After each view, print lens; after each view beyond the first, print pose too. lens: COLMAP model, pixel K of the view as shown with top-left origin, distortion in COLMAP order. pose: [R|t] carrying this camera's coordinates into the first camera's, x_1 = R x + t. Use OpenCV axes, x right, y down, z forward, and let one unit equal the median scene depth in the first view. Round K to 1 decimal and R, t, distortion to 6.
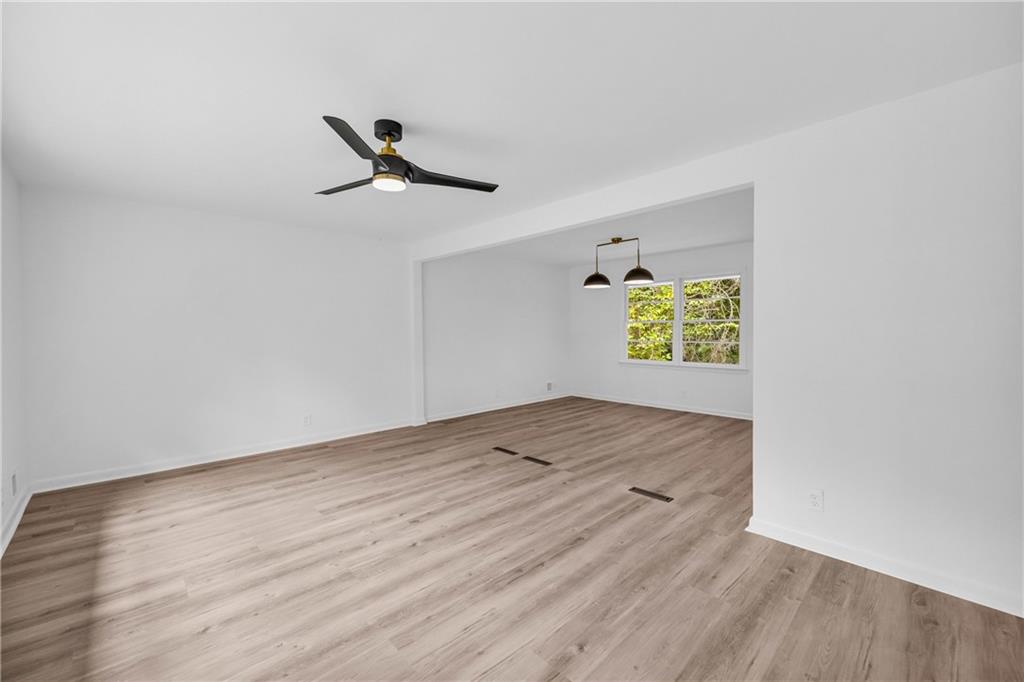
lens RADIAL K [[418.0, 0, 512.0], [0, 418.0, 341.0], [0, 0, 1]] dist [-0.003000, -0.000105]
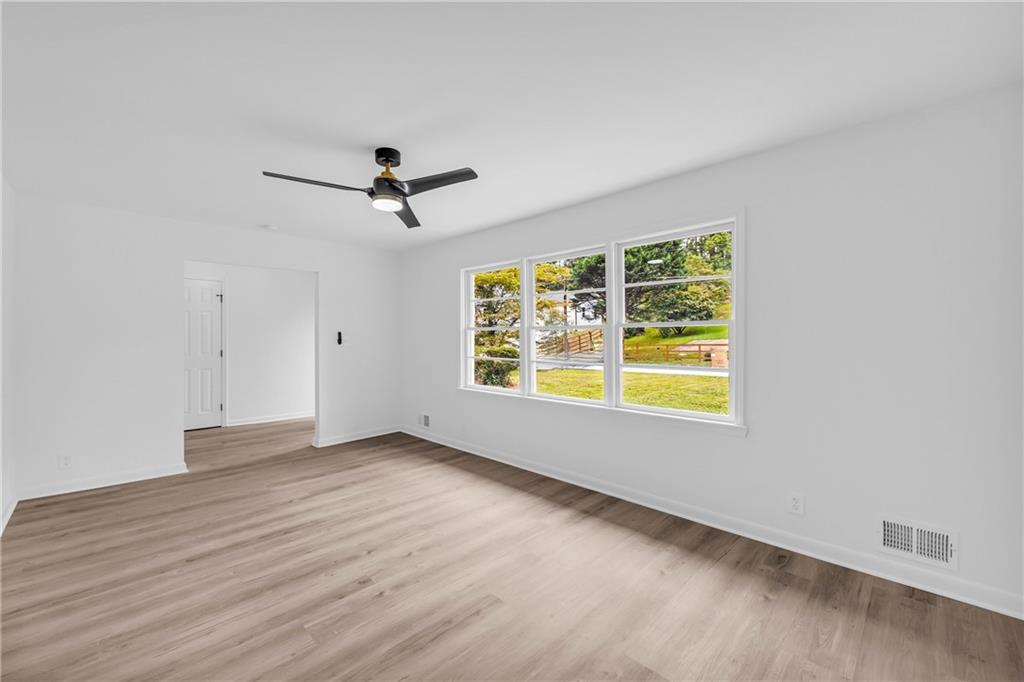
lens RADIAL K [[415.0, 0, 510.3], [0, 415.0, 338.9], [0, 0, 1]] dist [-0.008887, -0.000035]
pose [[-0.999676, 0.007257, -0.024416, -0.476552], [0.006494, 0.999492, 0.031197, -0.042483], [0.024630, 0.031028, -0.999215, 1.714096]]
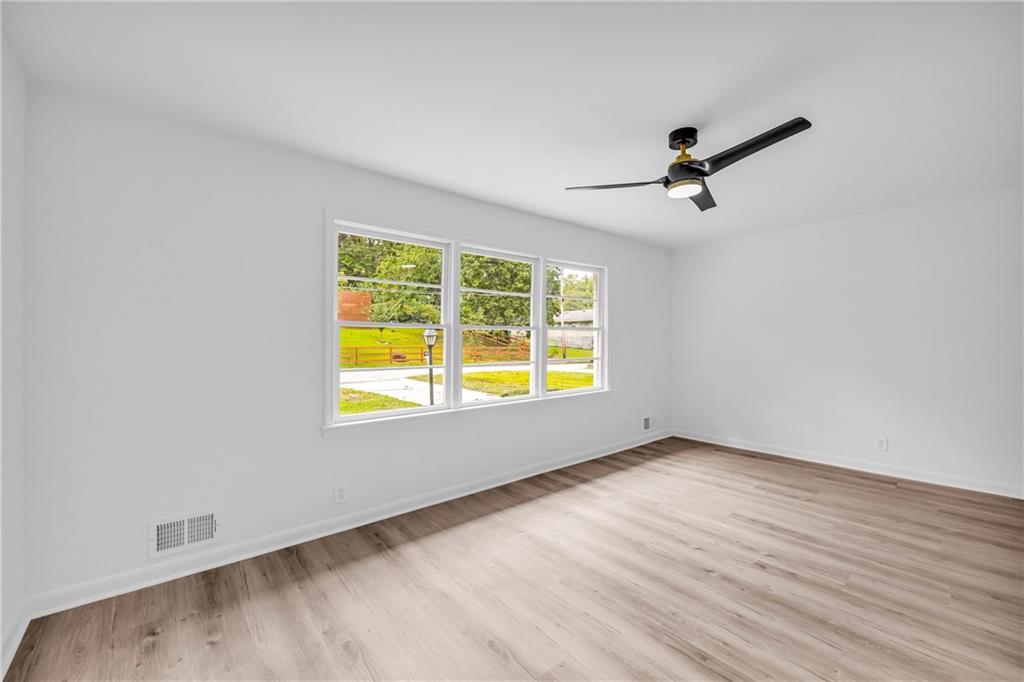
lens RADIAL K [[416.3, 0, 514.4], [0, 416.3, 328.2], [0, 0, 1]] dist [-0.003455, -0.000633]
pose [[-0.065039, -0.023340, -0.997610, 0.606558], [-0.020914, 0.999539, -0.022021, -0.006777], [0.997664, 0.019432, -0.065497, 0.544051]]
